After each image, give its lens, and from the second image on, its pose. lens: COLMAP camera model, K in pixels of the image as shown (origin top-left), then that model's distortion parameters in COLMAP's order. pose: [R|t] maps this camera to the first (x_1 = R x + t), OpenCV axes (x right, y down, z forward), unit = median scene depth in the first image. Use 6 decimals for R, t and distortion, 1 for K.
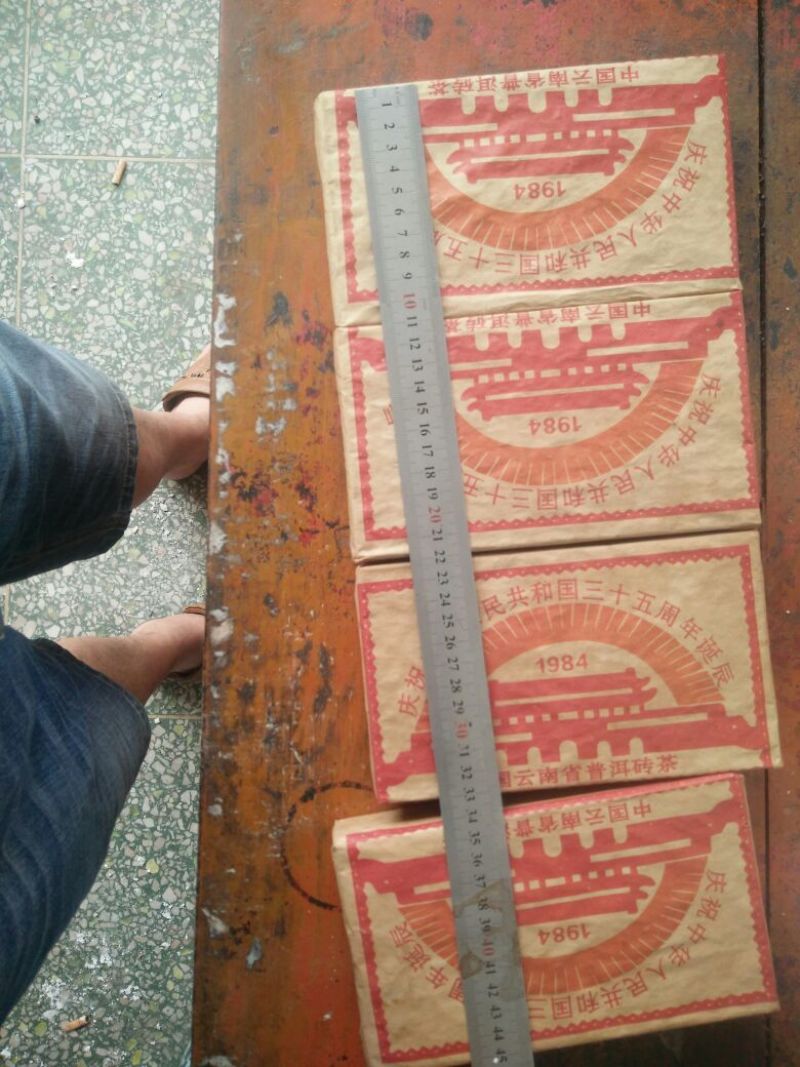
lens RADIAL K [[802.7, 0, 368.5], [0, 802.7, 558.4], [0, 0, 1]] dist [0.024240, -0.031608]
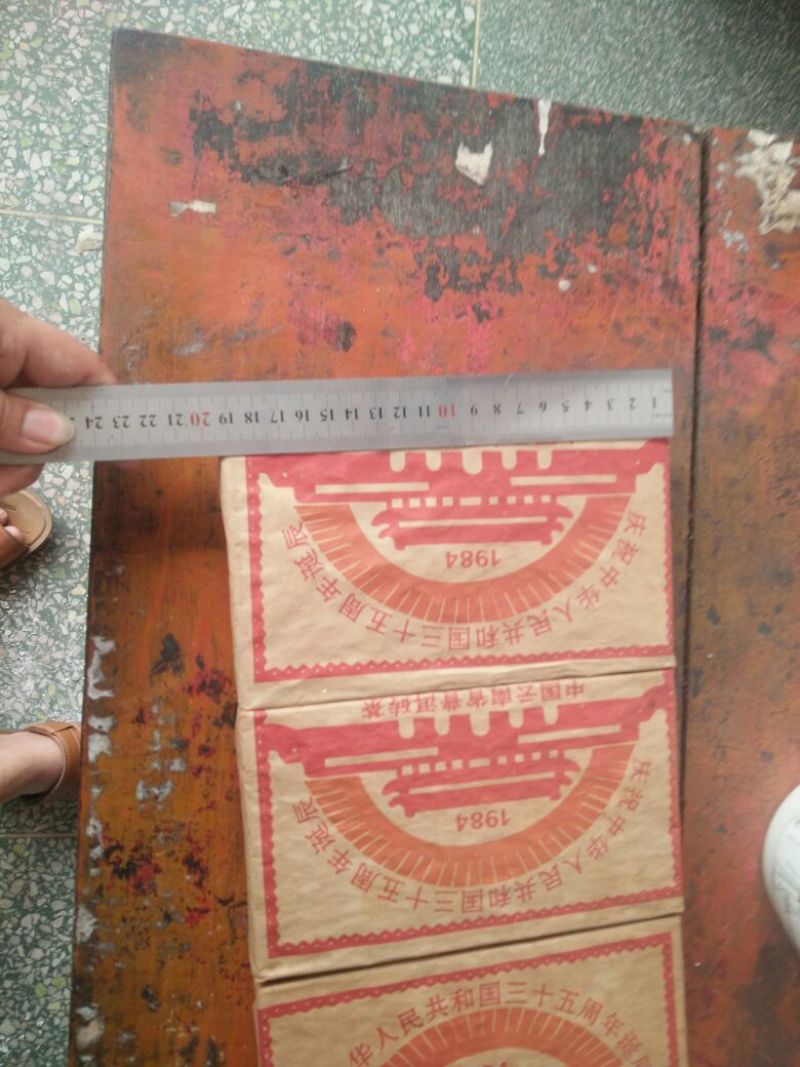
lens RADIAL K [[802.7, 0, 374.3], [0, 802.7, 570.7], [0, 0, 1]] dist [0.024240, -0.031608]
pose [[0.982020, 0.019935, 0.187724, -0.063293], [-0.026764, 0.999066, 0.033913, -0.470712], [-0.186872, -0.038328, 0.981636, 0.141763]]
